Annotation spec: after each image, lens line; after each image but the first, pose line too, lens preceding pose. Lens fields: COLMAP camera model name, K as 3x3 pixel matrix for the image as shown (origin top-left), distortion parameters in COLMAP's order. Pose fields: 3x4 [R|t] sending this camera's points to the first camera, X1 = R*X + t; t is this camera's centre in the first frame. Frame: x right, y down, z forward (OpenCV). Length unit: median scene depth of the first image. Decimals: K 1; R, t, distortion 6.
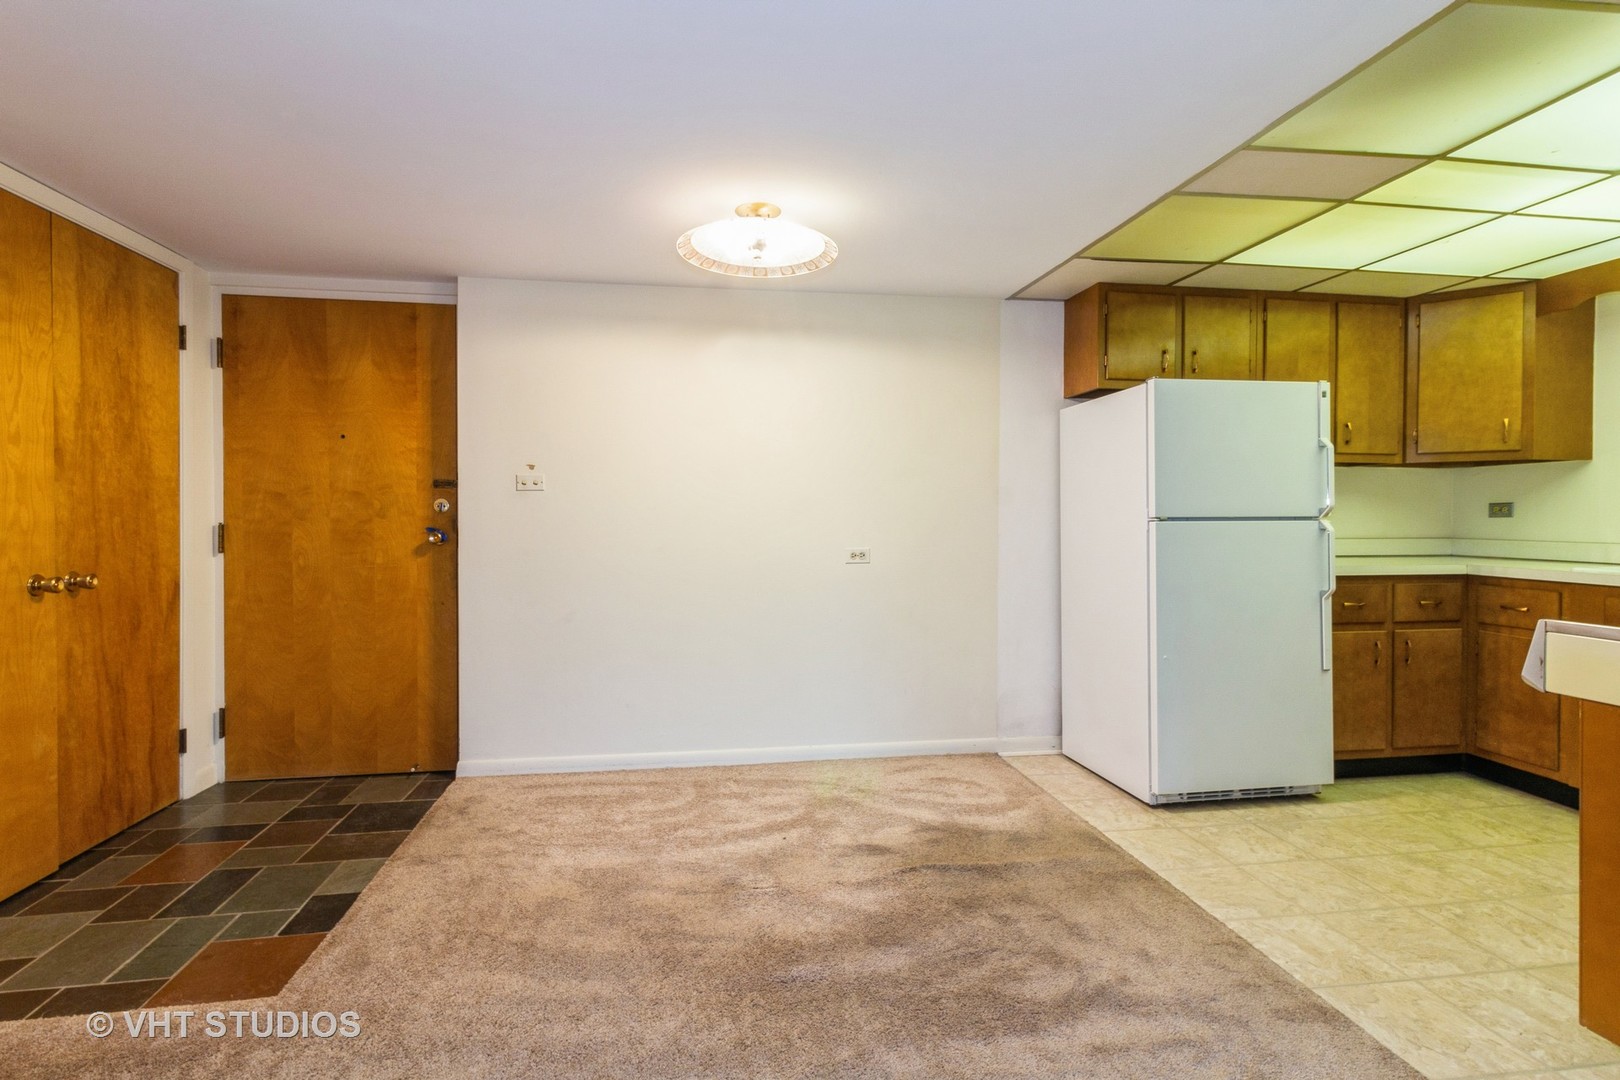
lens RADIAL K [[770.0, 0, 810.6], [0, 770.0, 525.5], [0, 0, 1]] dist [0.002469, 0.001795]
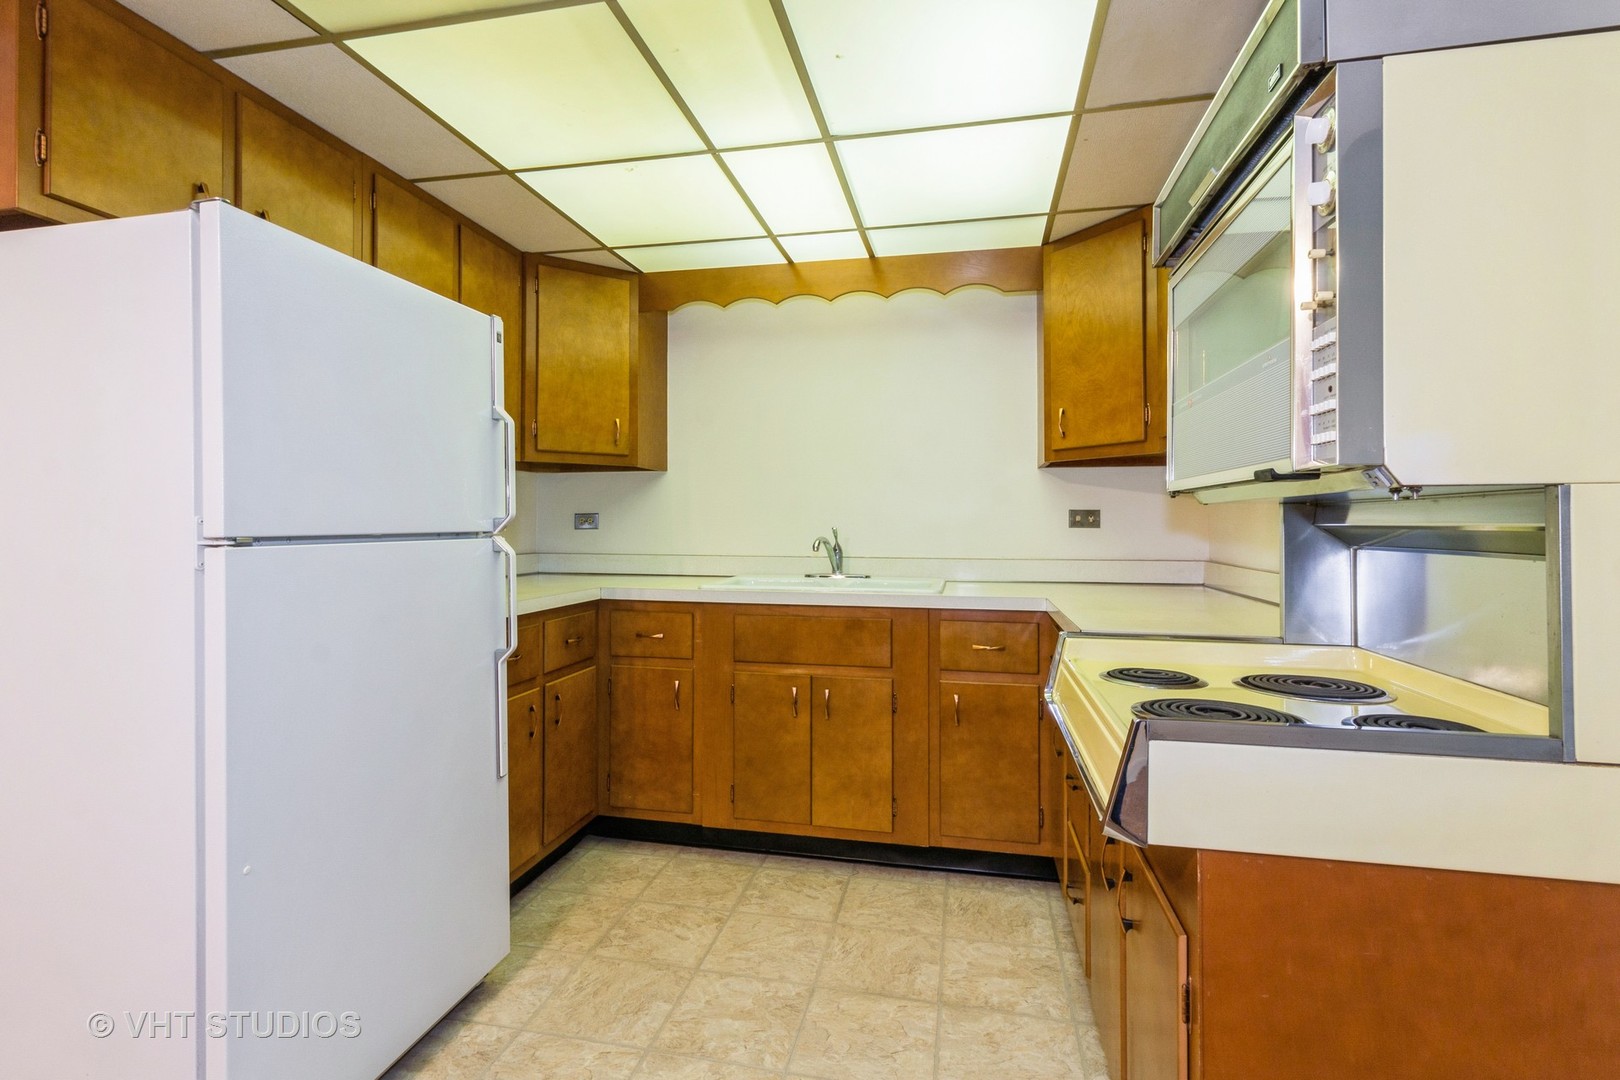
lens RADIAL K [[770.0, 0, 794.6], [0, 770.0, 515.1], [0, 0, 1]] dist [0.002469, 0.001795]
pose [[0.367069, 0.011376, 0.930124, 0.177424], [0.010161, 0.999817, -0.016238, -0.012844], [-0.930138, 0.015412, 0.366886, 0.566970]]
